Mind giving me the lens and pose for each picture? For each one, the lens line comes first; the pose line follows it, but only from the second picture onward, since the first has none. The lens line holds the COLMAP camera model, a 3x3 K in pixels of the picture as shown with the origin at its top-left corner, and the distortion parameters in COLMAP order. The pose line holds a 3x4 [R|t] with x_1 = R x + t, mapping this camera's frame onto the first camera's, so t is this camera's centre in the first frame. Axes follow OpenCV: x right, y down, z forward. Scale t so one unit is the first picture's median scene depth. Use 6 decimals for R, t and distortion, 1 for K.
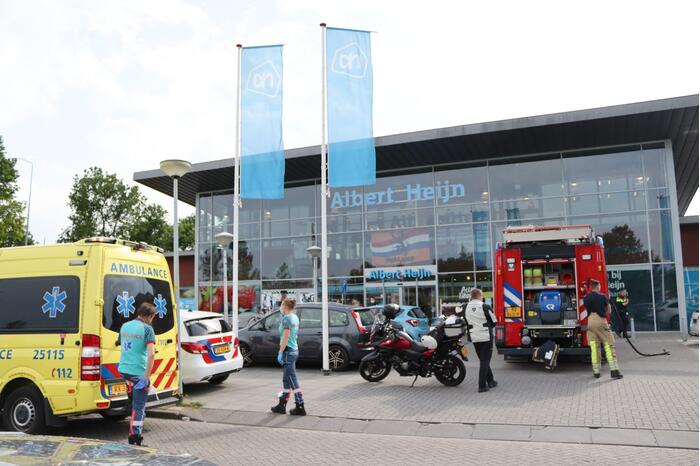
lens RADIAL K [[584.9, 0, 338.5], [0, 584.9, 234.0], [0, 0, 1]] dist [-0.100781, 0.002236]
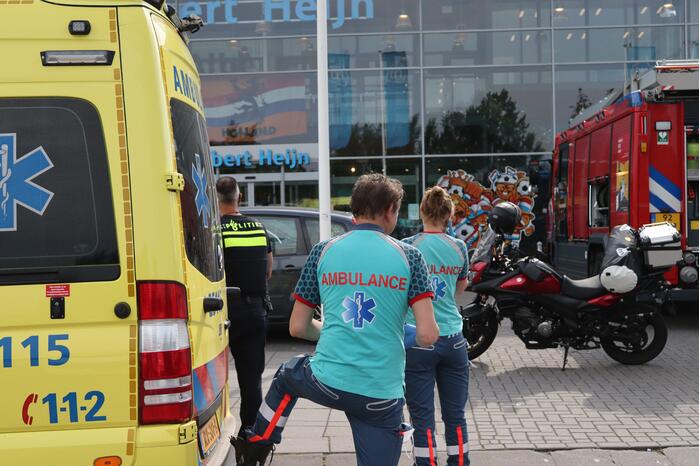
lens RADIAL K [[986.2, 0, 321.6], [0, 986.2, 233.6], [0, 0, 1]] dist [-0.039451, 0.009658]
pose [[0.936949, -0.008010, 0.349375, -0.260693], [-0.037930, 0.991500, 0.124452, 0.037001], [-0.347403, -0.129856, 0.928681, 0.221361]]
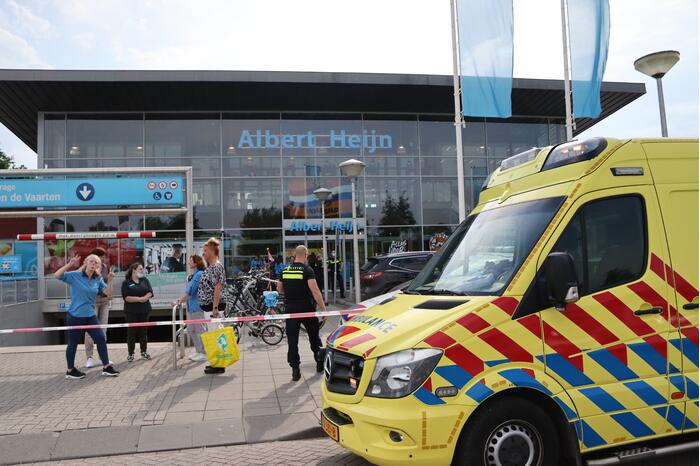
lens RADIAL K [[584.9, 0, 338.5], [0, 584.9, 234.0], [0, 0, 1]] dist [-0.100781, 0.002236]
pose [[0.838402, 0.011347, 0.544935, -0.656869], [-0.054296, 0.996549, 0.062784, 0.036929], [-0.542342, -0.082226, 0.836125, 0.374793]]
